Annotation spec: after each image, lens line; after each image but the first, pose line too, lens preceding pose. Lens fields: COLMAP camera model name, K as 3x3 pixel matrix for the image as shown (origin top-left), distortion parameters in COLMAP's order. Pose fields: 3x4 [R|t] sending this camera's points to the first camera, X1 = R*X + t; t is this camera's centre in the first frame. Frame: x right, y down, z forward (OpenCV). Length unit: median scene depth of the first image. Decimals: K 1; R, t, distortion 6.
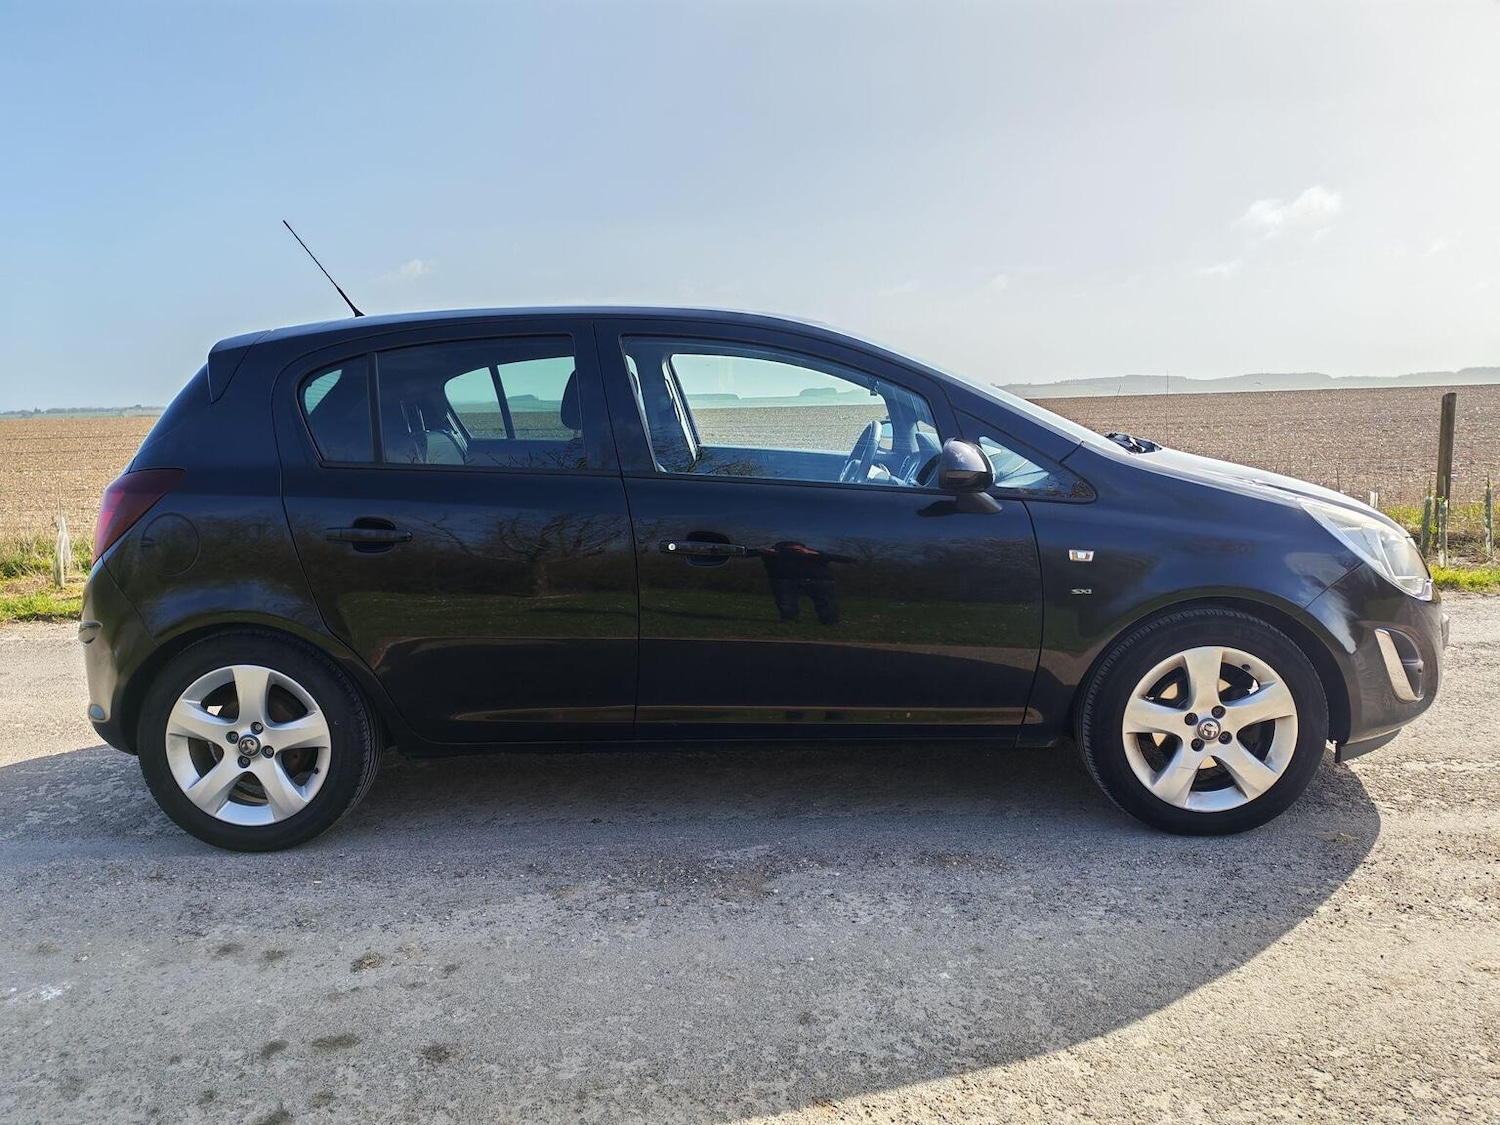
lens RADIAL K [[1135.0, 0, 750.0], [0, 1135.0, 562.5], [0, 0, 1]] dist [0.080697, -0.096890]
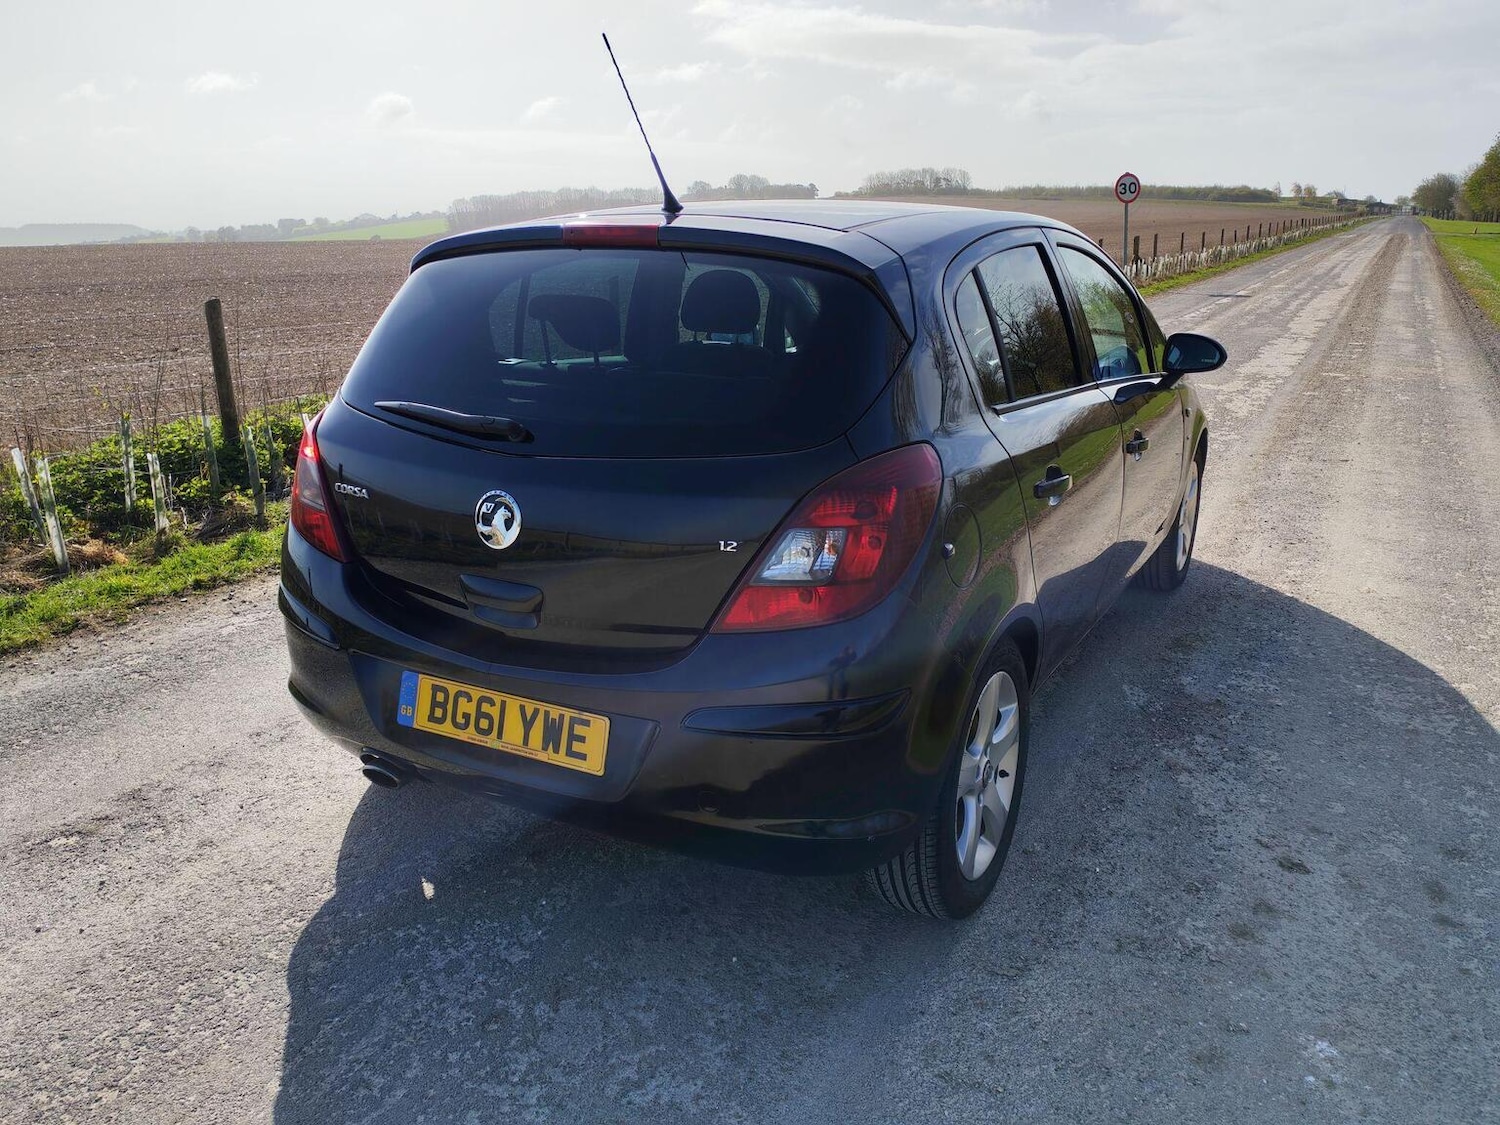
lens RADIAL K [[1135.0, 0, 750.0], [0, 1135.0, 562.5], [0, 0, 1]] dist [0.080697, -0.096890]
pose [[0.440522, -0.225340, 0.869001, -1.163835], [0.120699, 0.974063, 0.191397, -0.154027], [-0.889591, 0.020573, 0.456294, 0.784551]]
